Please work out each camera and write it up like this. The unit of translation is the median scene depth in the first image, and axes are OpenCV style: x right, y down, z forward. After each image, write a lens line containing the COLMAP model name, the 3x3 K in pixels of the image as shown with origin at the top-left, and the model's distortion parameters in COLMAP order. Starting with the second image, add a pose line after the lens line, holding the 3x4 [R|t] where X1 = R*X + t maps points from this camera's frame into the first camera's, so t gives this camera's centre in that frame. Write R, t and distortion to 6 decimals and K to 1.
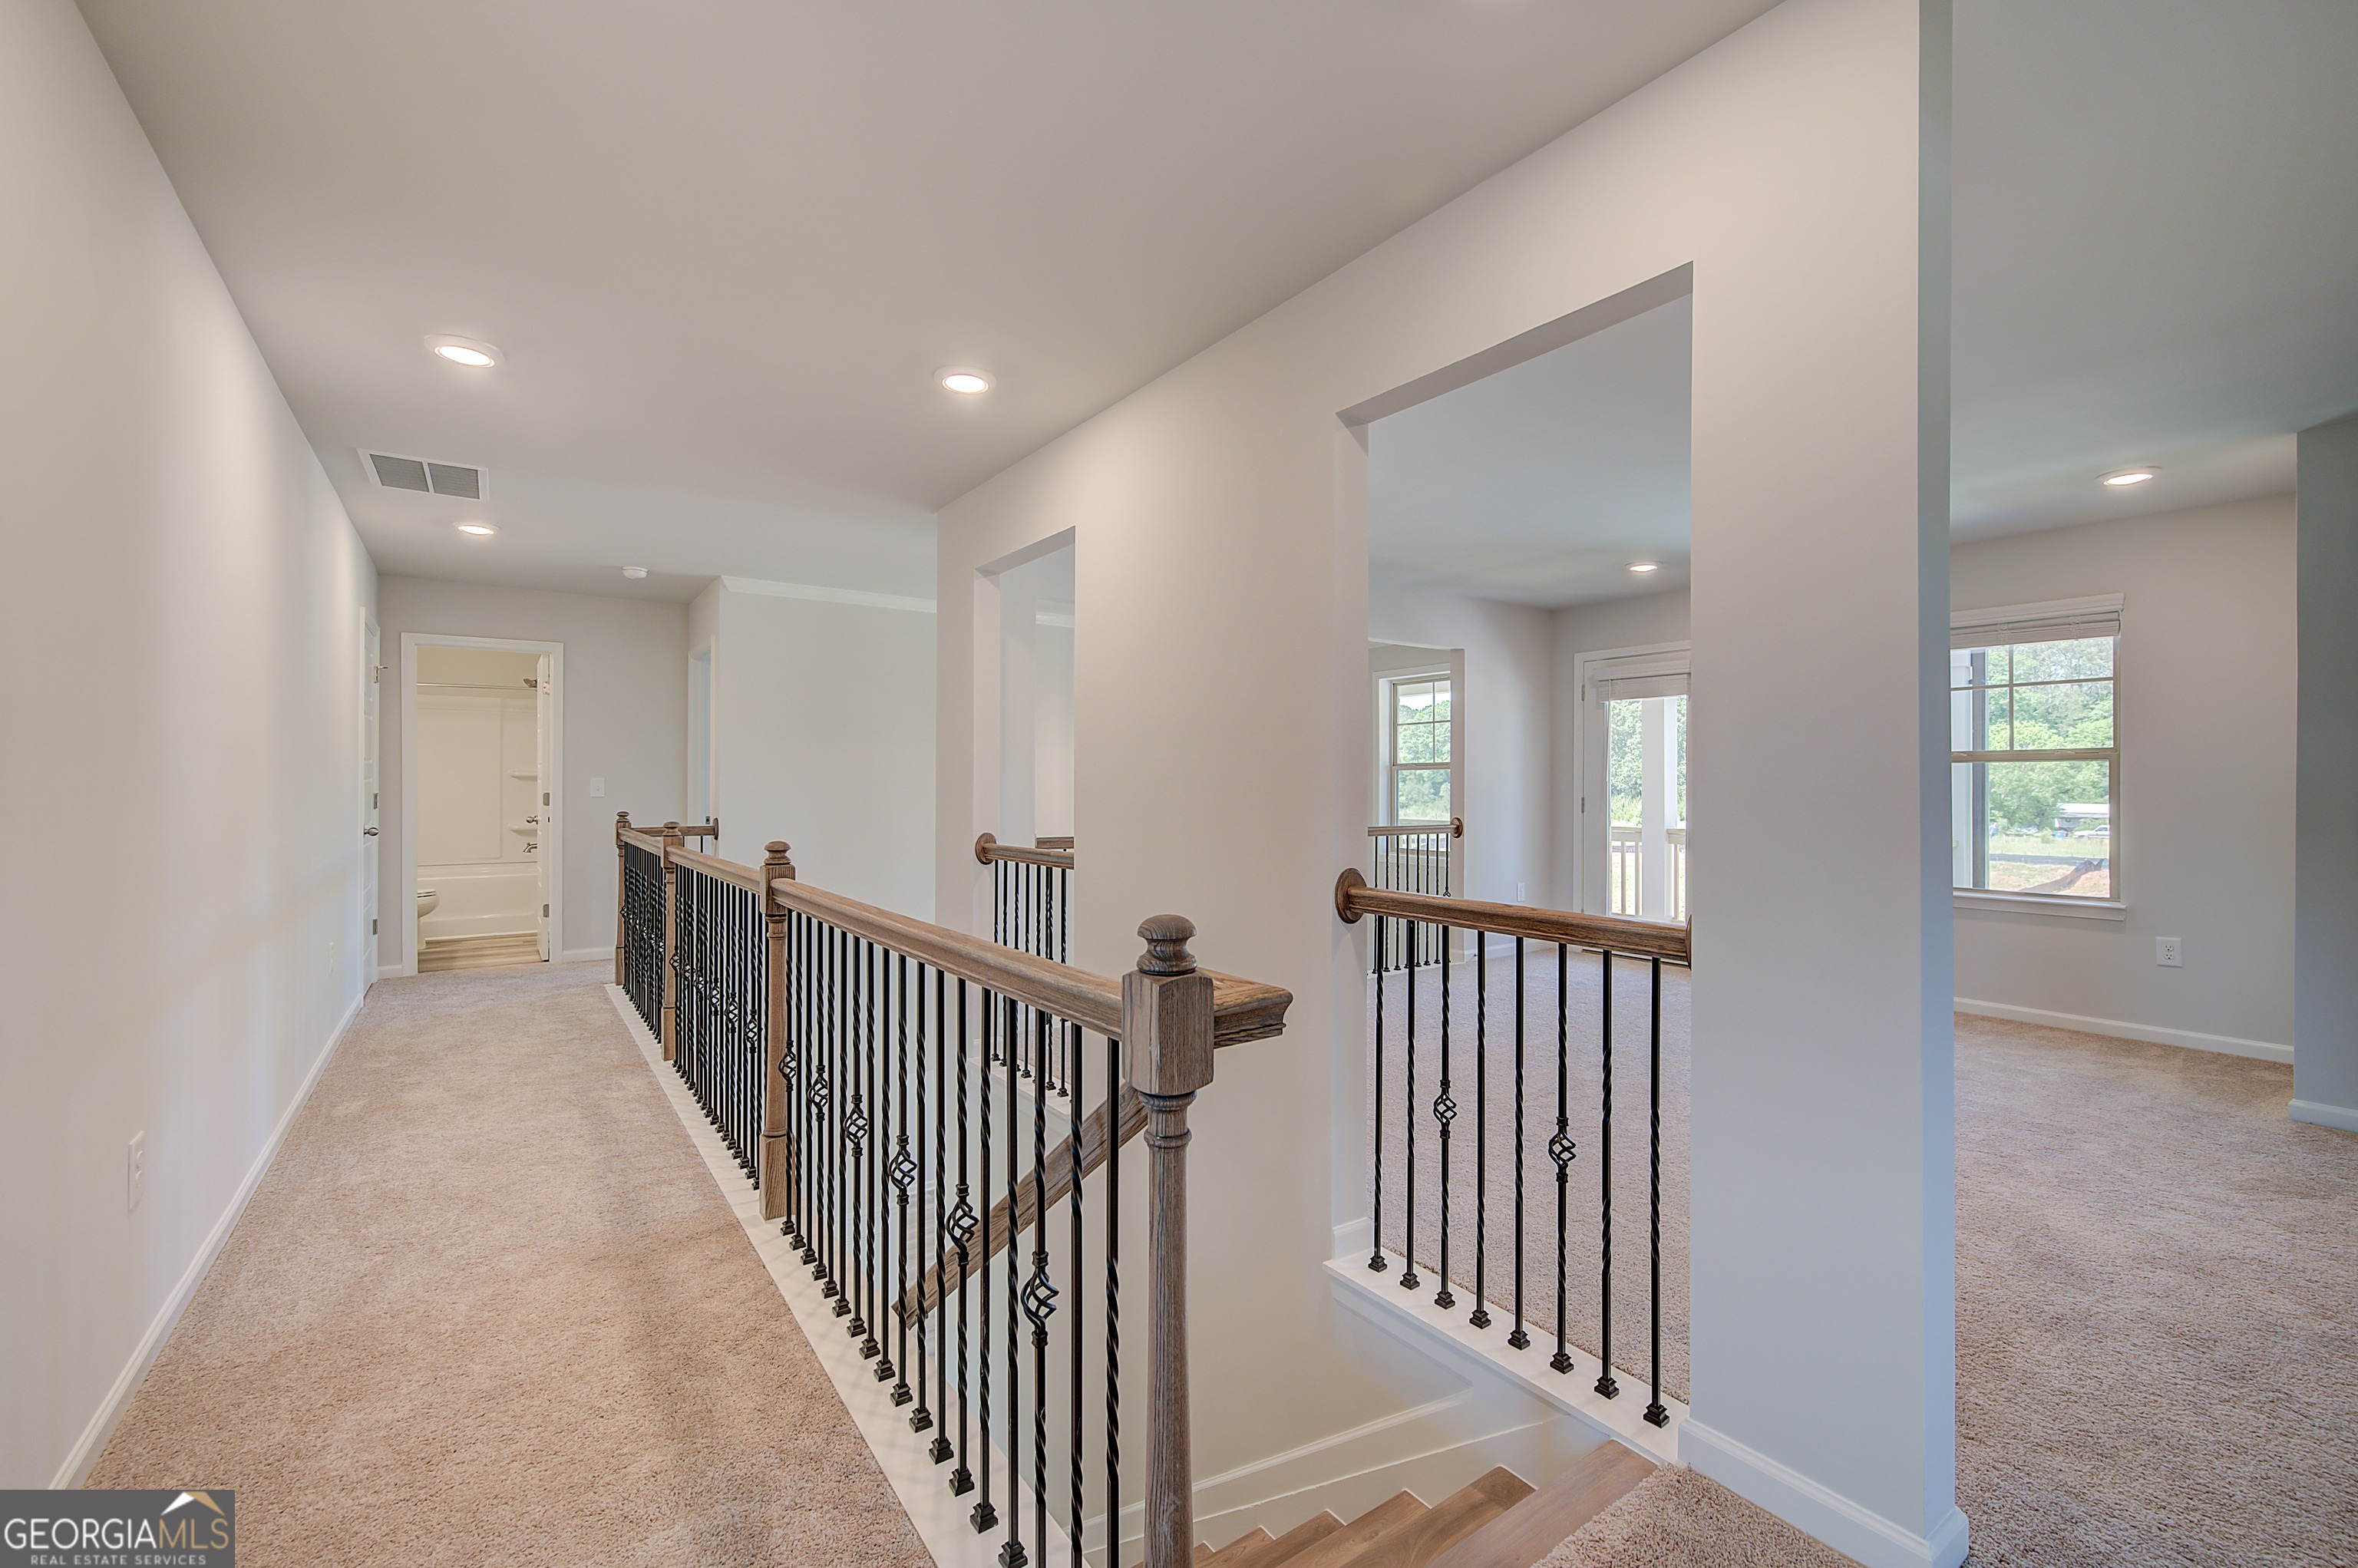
lens RADIAL K [[990.7, 0, 1179.0], [0, 990.7, 784.0], [0, 0, 1]] dist [-0.030362, 0.000010]
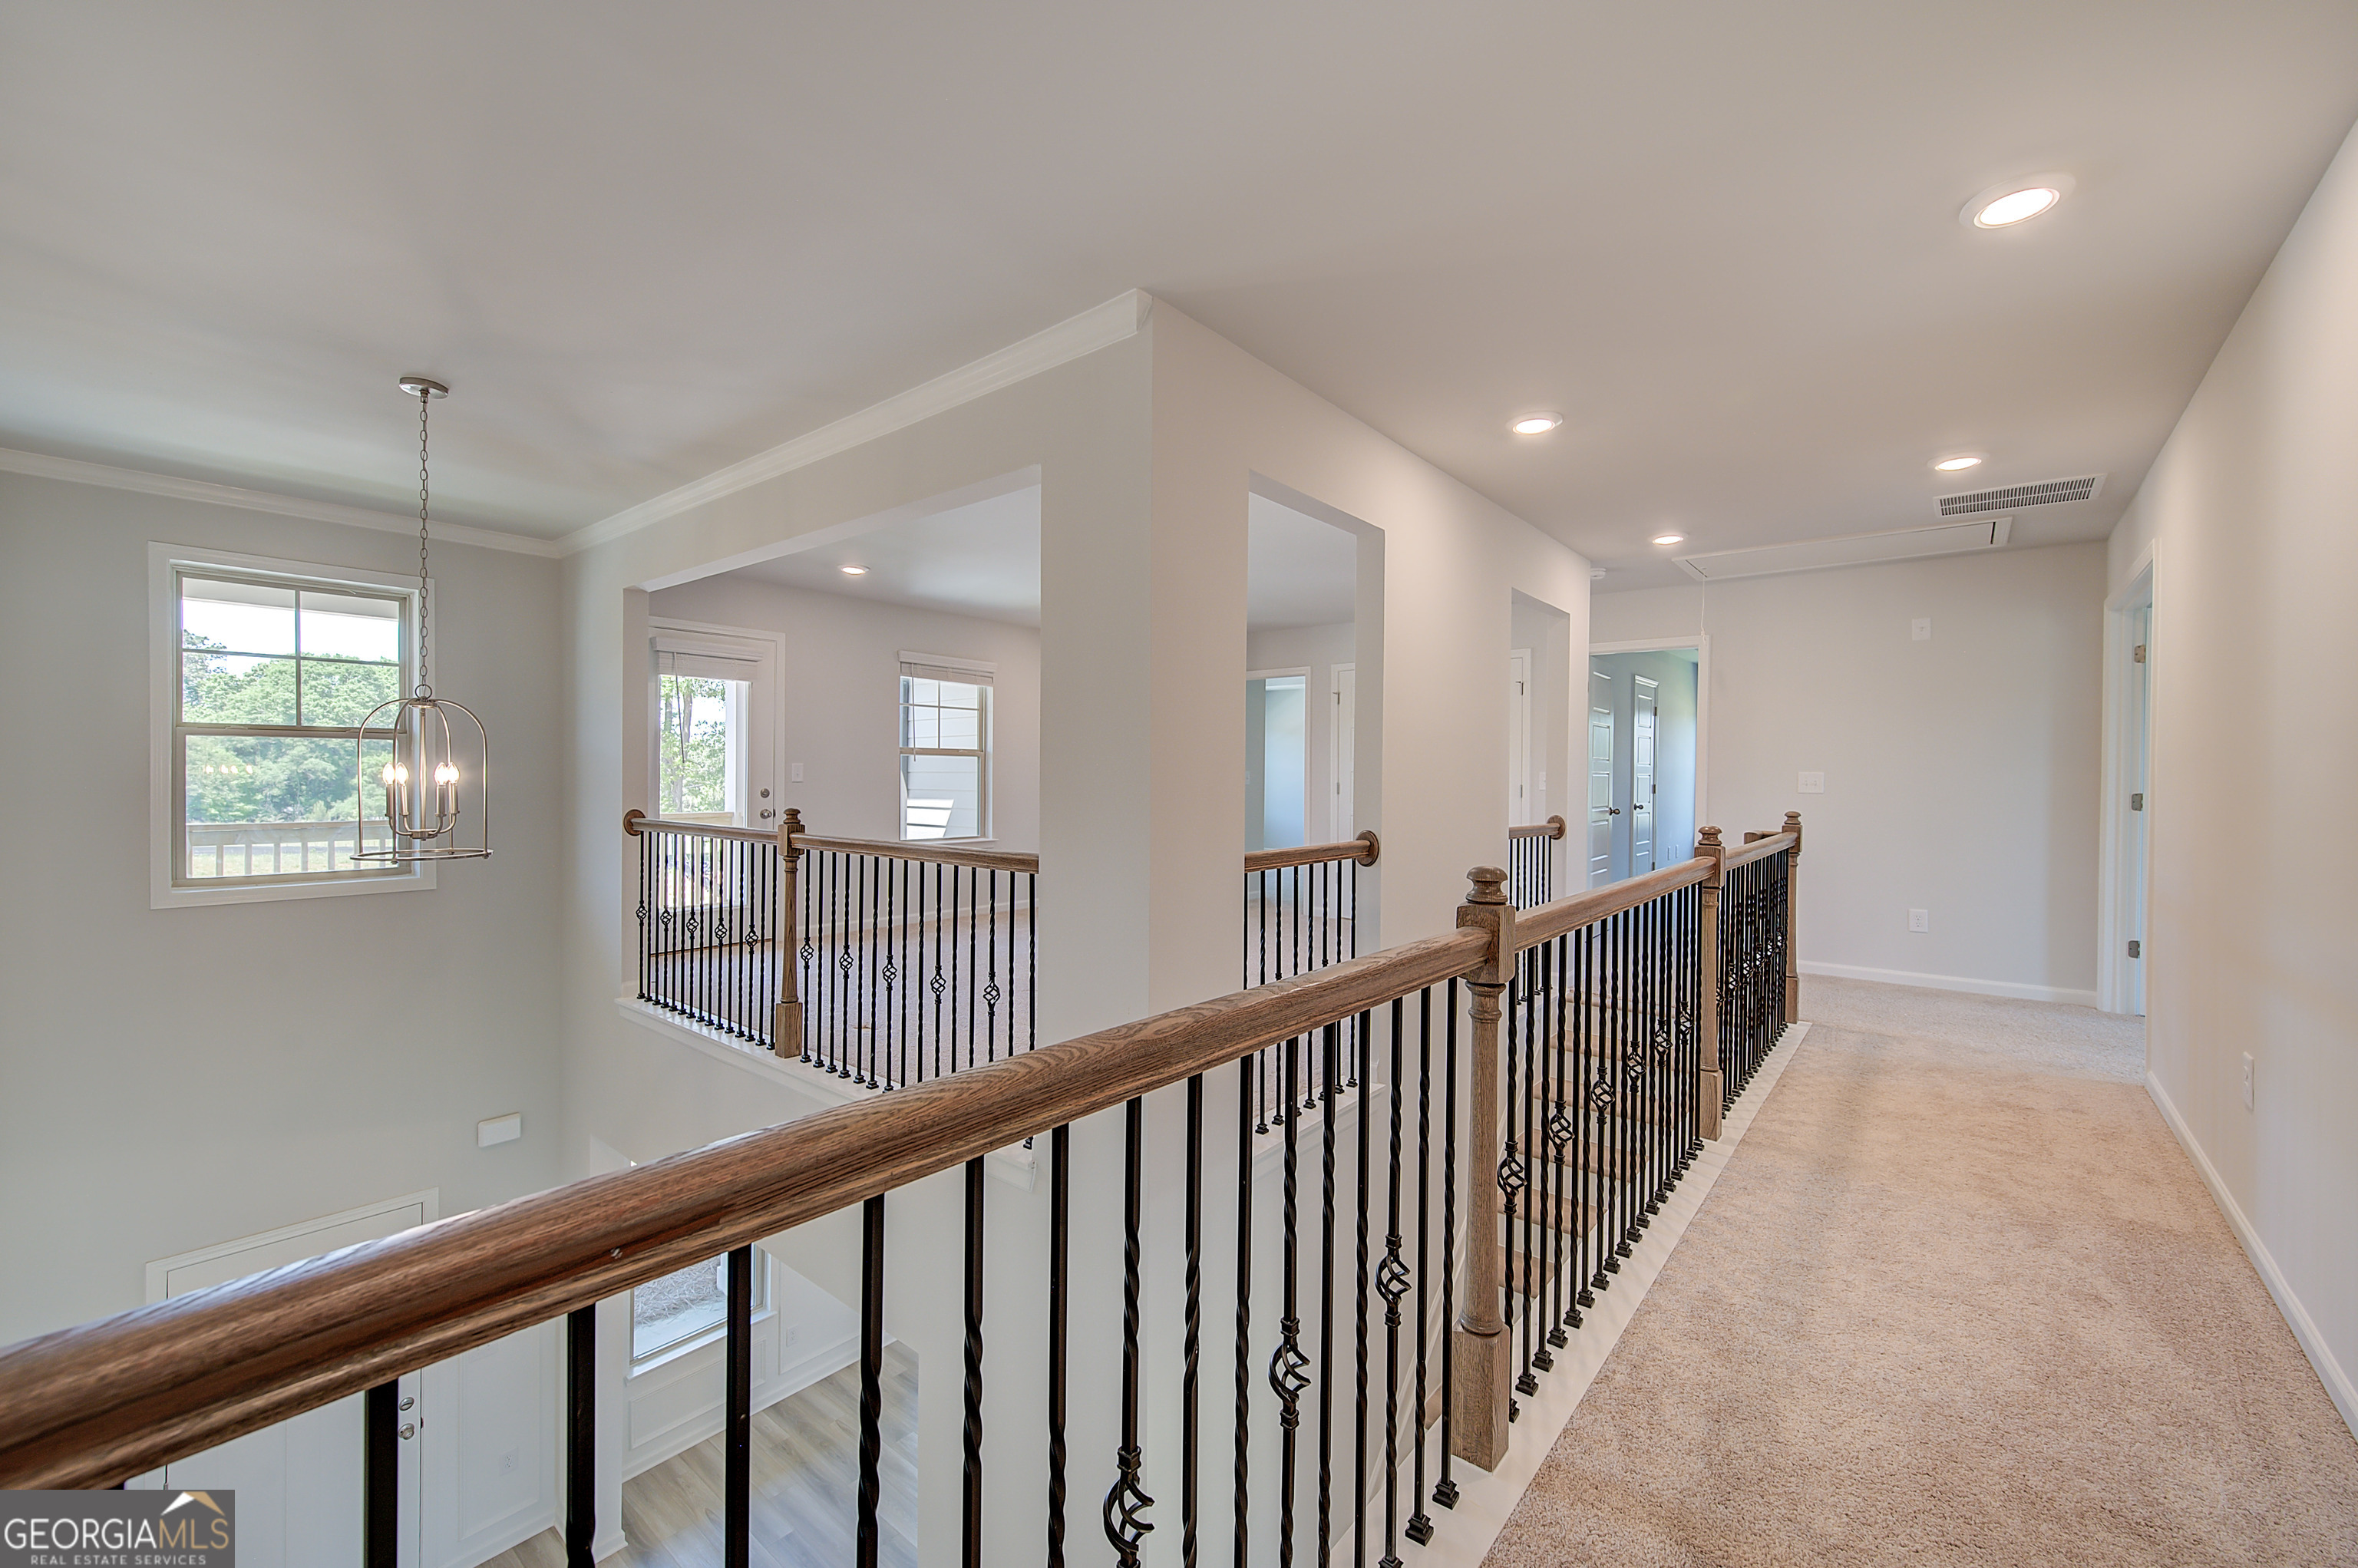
lens RADIAL K [[945.6, 0, 1191.6], [0, 945.6, 781.2], [0, 0, 1]] dist [-0.000368, -0.000482]
pose [[-0.261143, -0.010569, 0.965242, -0.788707], [-0.015420, 0.999858, 0.006776, 0.000393], [-0.965177, -0.013115, -0.261269, 1.111361]]
